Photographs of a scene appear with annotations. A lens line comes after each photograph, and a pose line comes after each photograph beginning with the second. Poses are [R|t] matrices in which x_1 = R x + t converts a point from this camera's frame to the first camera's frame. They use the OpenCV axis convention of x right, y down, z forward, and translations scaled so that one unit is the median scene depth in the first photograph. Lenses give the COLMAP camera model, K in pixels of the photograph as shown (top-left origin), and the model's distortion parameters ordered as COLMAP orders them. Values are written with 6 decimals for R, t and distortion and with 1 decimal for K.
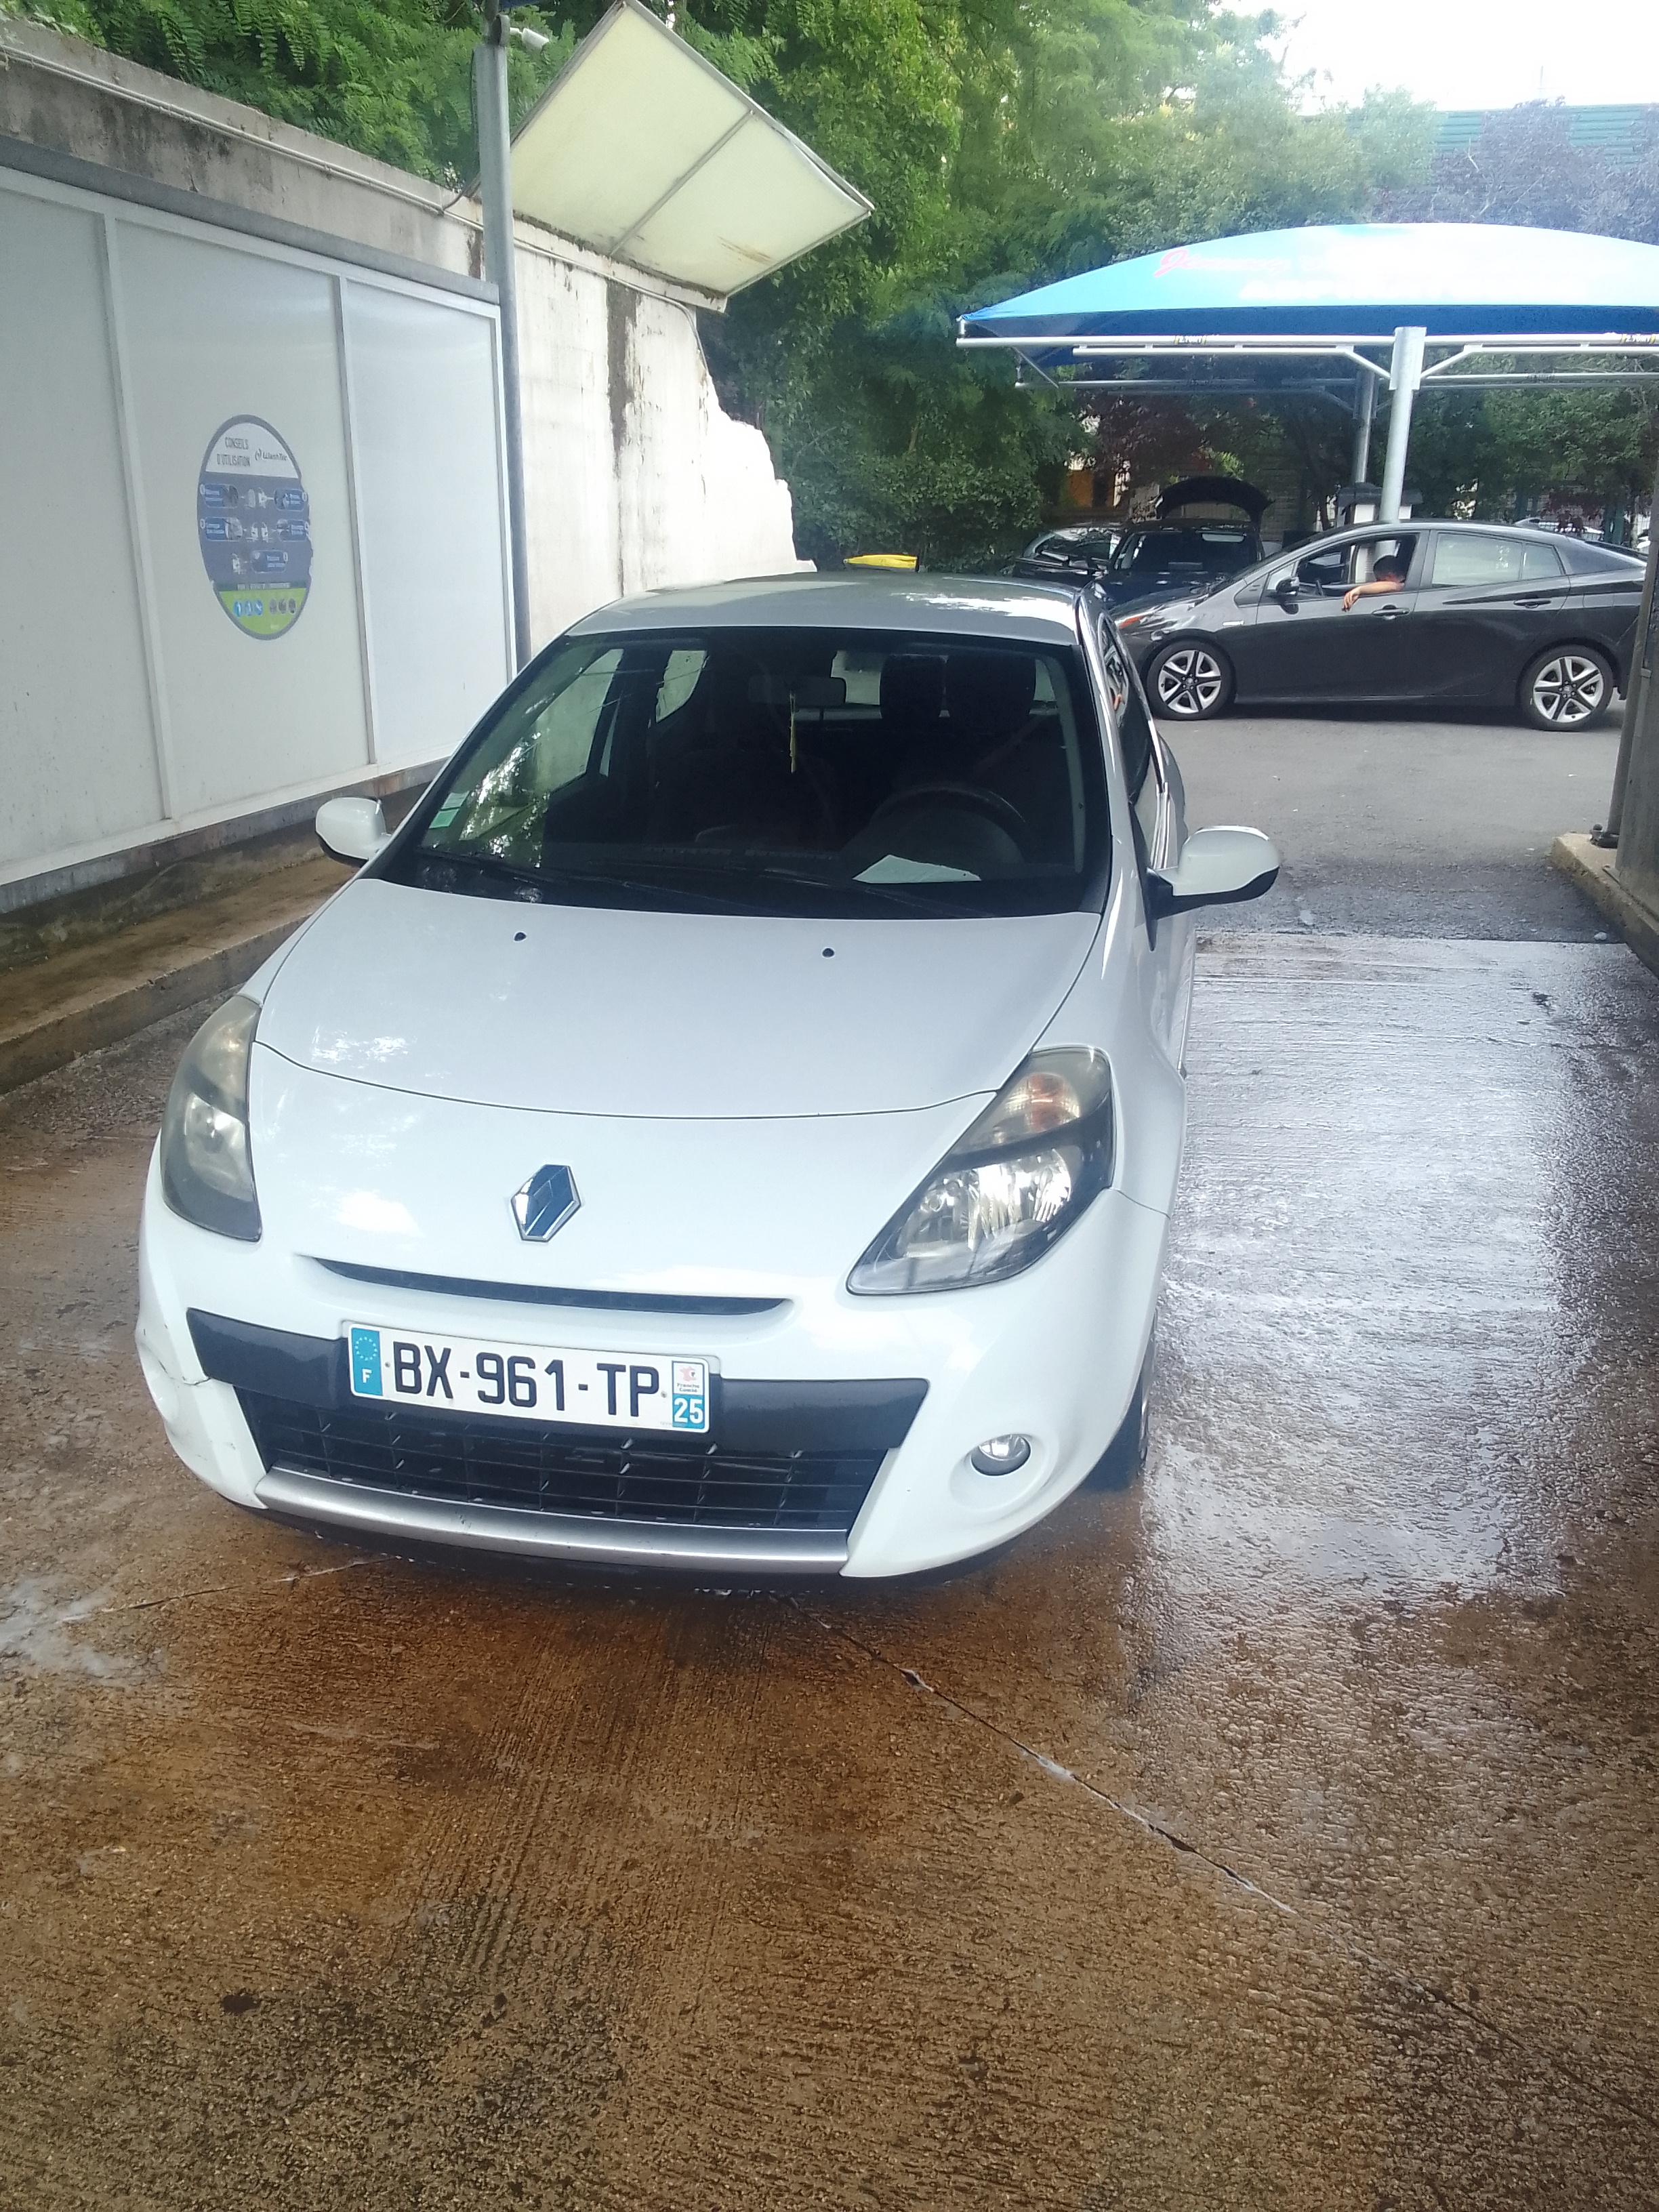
lens RADIAL K [[1687.2, 0, 850.6], [0, 1687.2, 1105.6], [0, 0, 1]] dist [0.076384, -0.103895]
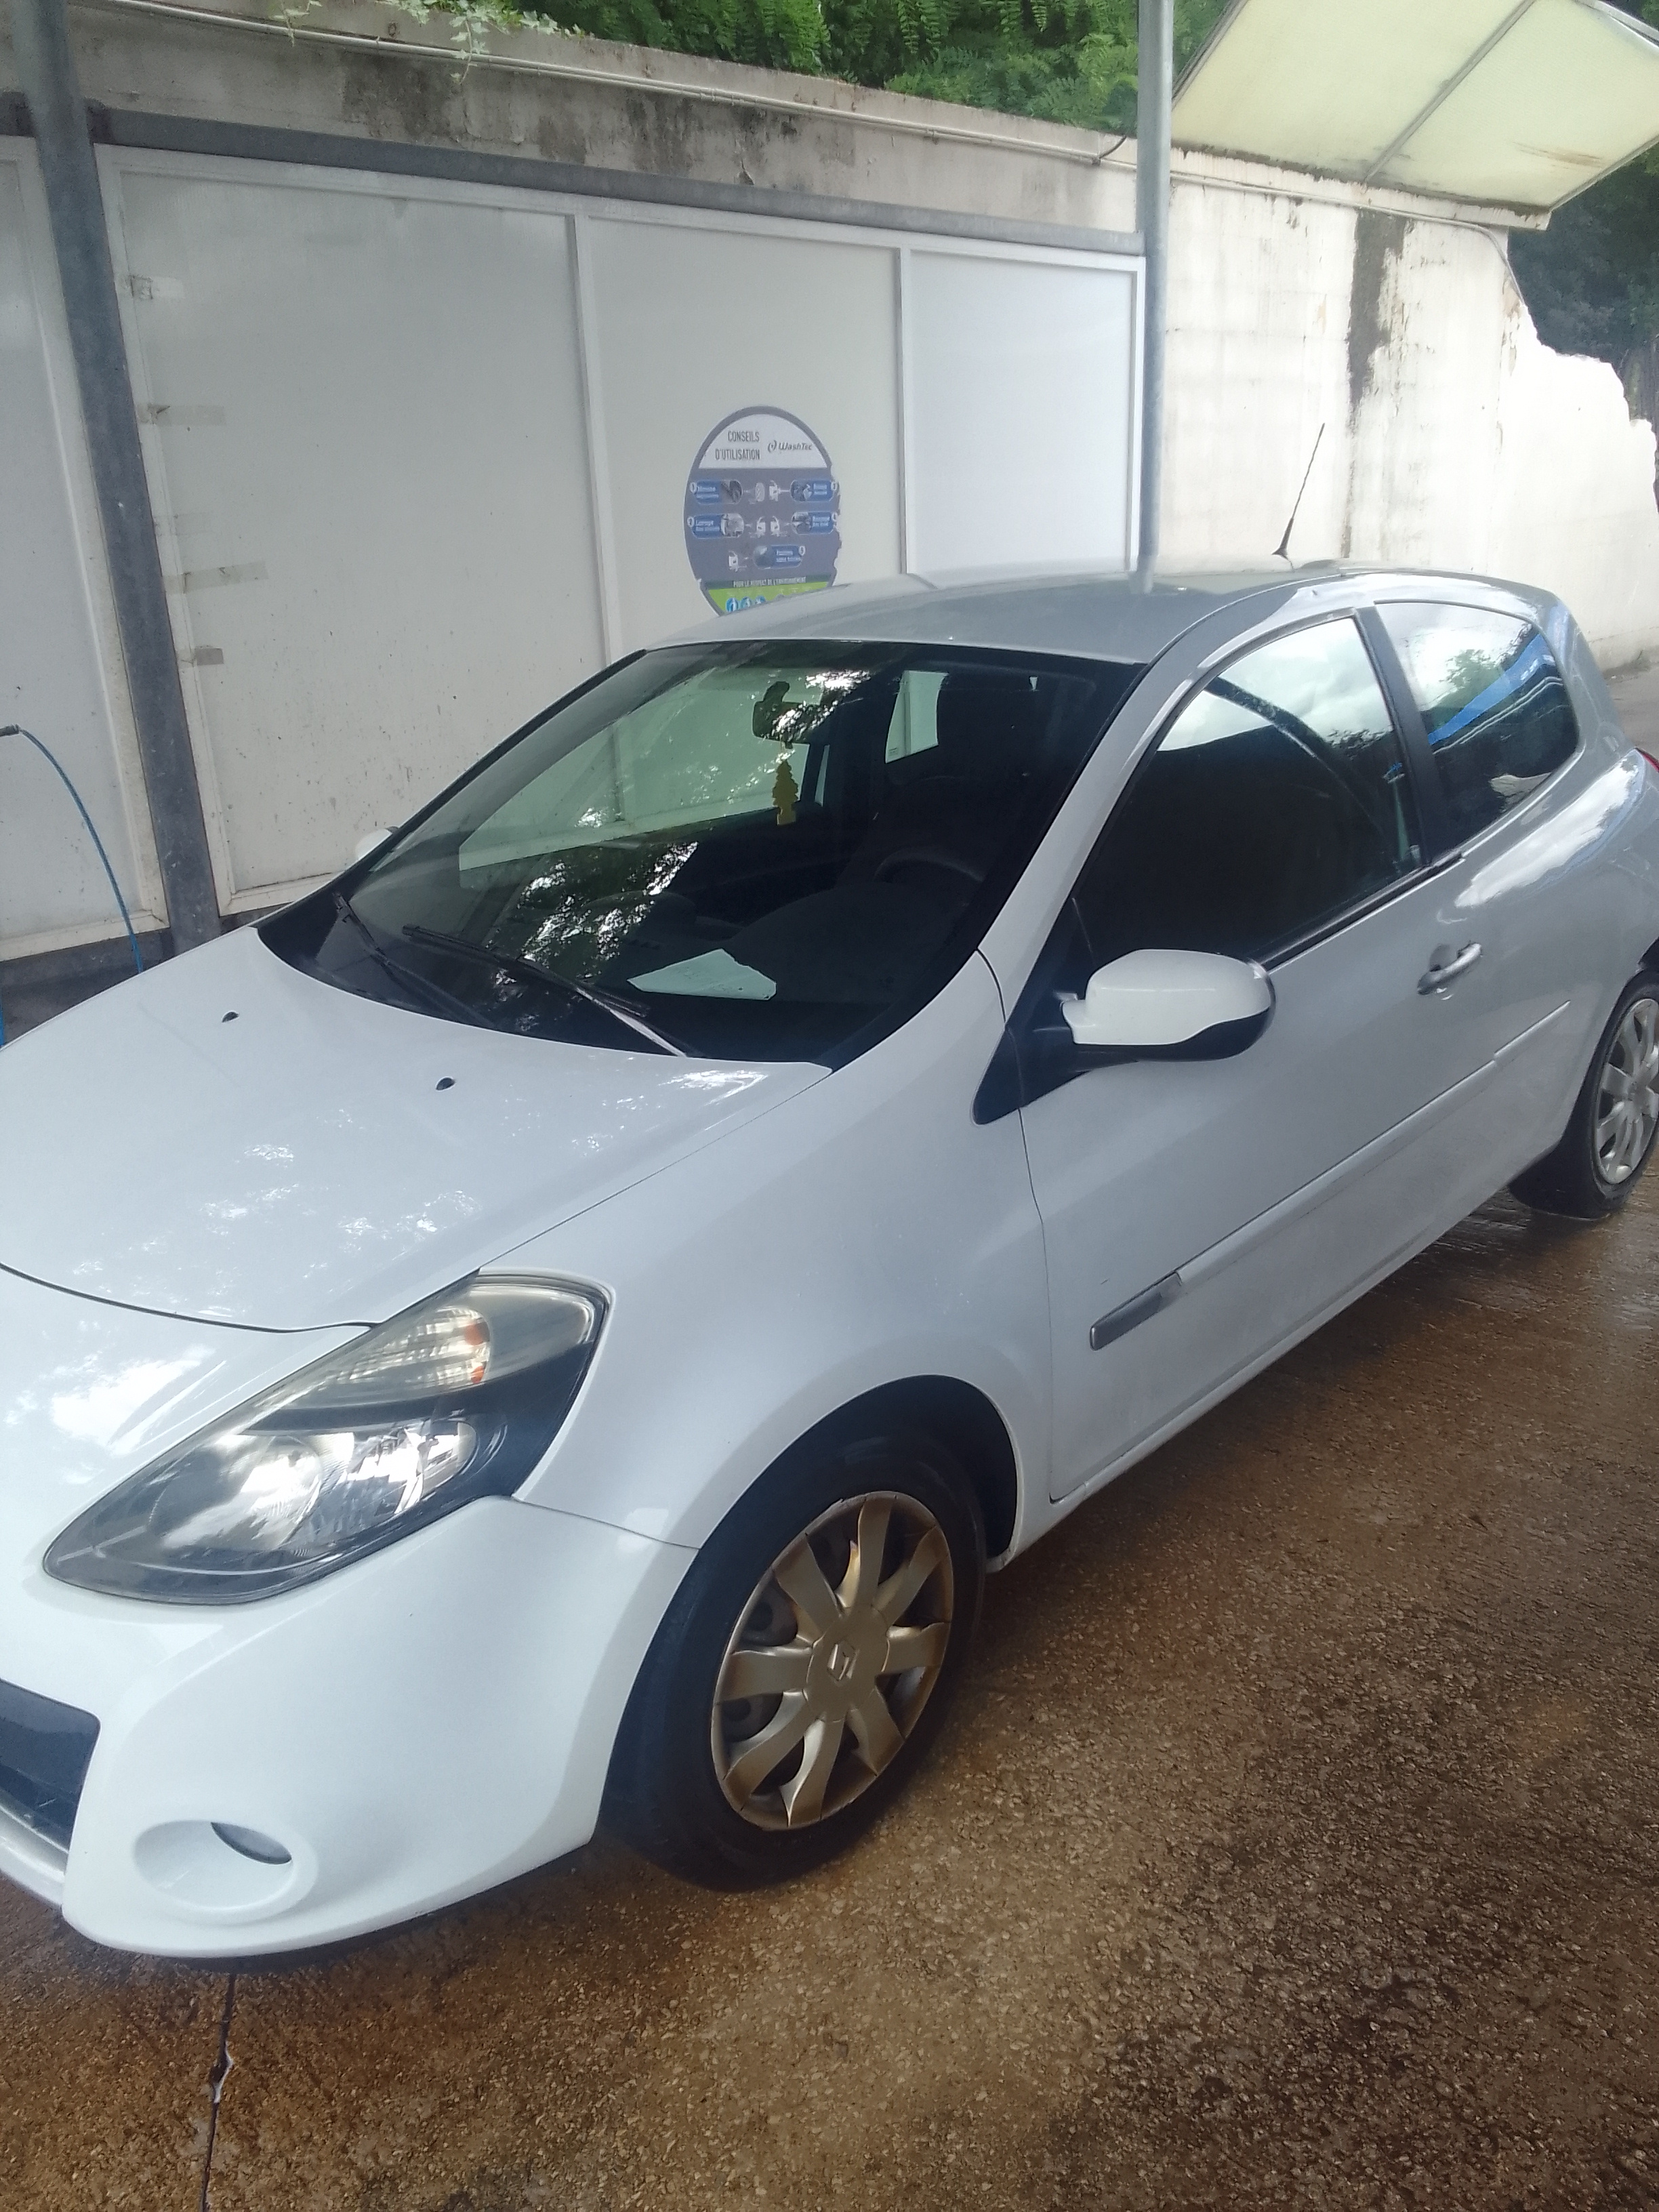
lens RADIAL K [[1687.2, 0, 850.6], [0, 1687.2, 1105.6], [0, 0, 1]] dist [0.076384, -0.103895]
pose [[0.853201, 0.132080, -0.504581, 0.195627], [-0.123655, 0.991048, 0.050329, -0.052309], [0.506712, 0.019453, 0.861896, 0.161627]]
